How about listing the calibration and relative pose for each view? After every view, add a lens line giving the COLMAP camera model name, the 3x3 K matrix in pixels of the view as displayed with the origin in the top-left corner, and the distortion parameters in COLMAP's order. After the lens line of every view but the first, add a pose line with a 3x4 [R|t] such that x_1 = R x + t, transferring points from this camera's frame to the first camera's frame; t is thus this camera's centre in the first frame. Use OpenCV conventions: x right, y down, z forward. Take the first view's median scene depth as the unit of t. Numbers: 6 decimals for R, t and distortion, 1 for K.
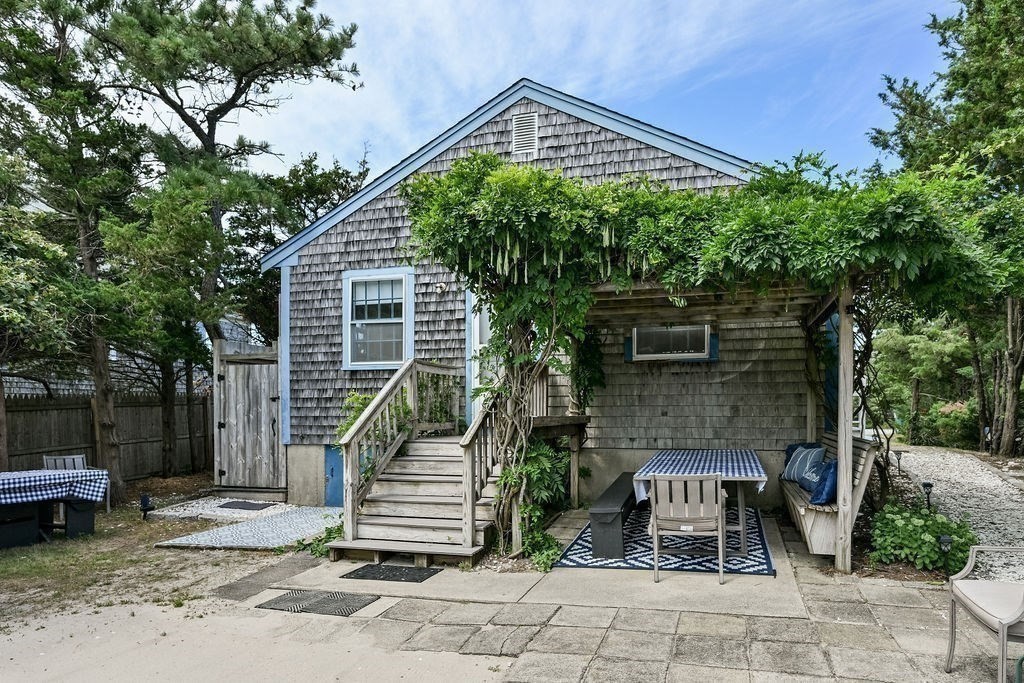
lens RADIAL K [[611.2, 0, 581.8], [0, 611.2, 422.8], [0, 0, 1]] dist [0.002998, -0.000118]
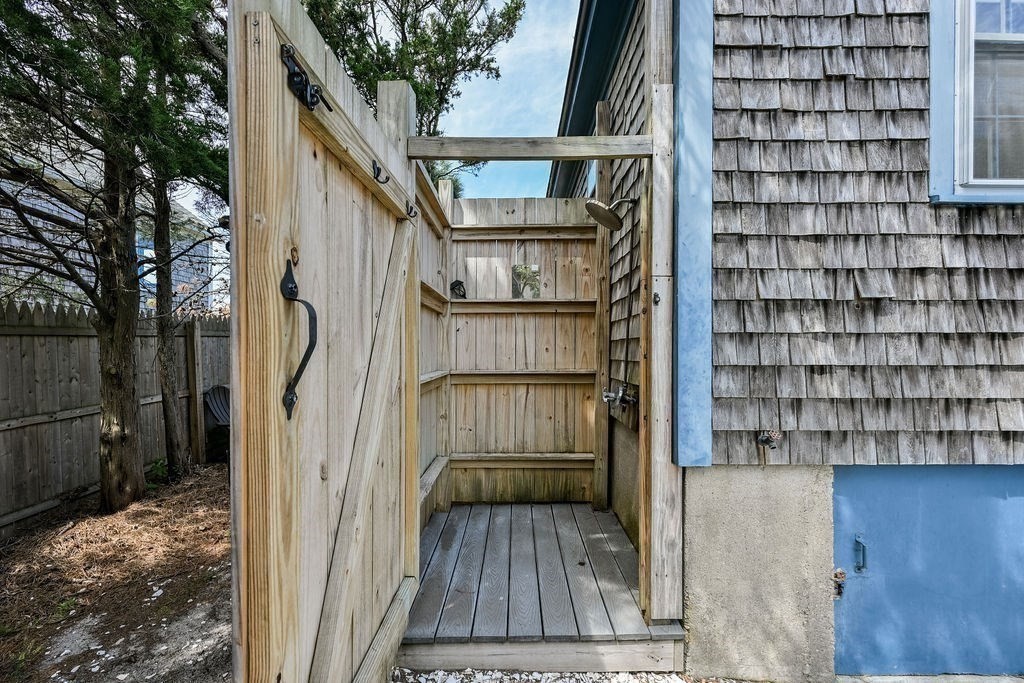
lens RADIAL K [[438.7, 0, 554.1], [0, 438.7, 354.0], [0, 0, 1]] dist [0.001624, 0.000259]
pose [[0.971270, 0.005733, 0.237911, -0.626744], [-0.001016, 0.999801, -0.019945, -0.012379], [-0.237977, 0.019131, 0.971082, 0.869654]]
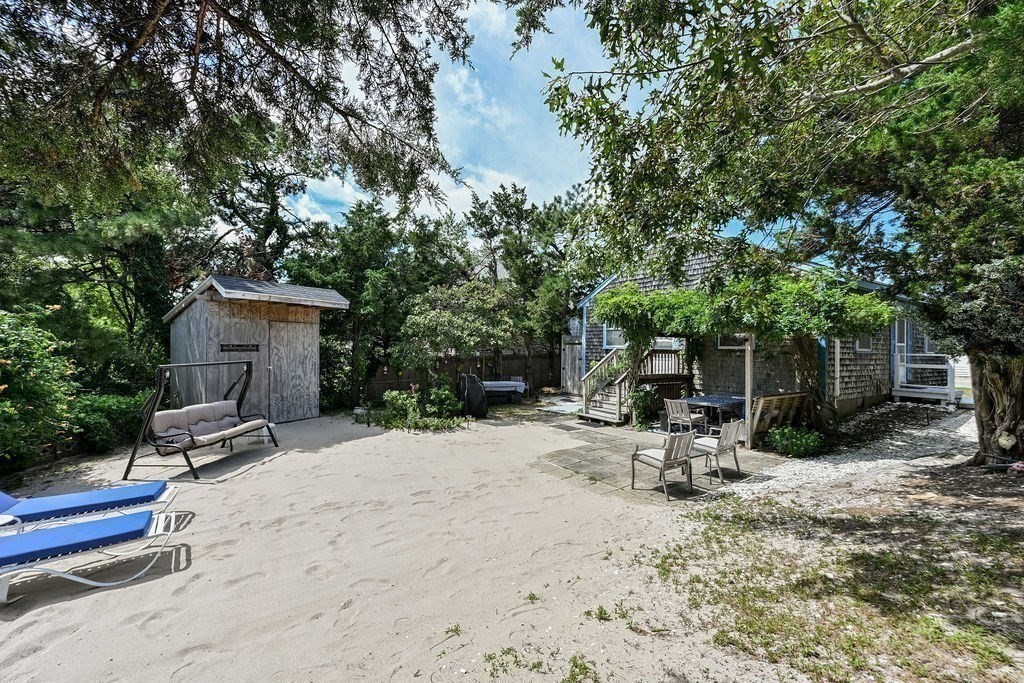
lens RADIAL K [[408.8, 0, 511.6], [0, 408.8, 353.5], [0, 0, 1]] dist [0.000415, 0.000034]
pose [[0.738015, 0.023227, -0.674384, 0.335314], [-0.039675, 0.999172, -0.009004, -0.030182], [0.673617, 0.033401, 0.738326, -0.335459]]
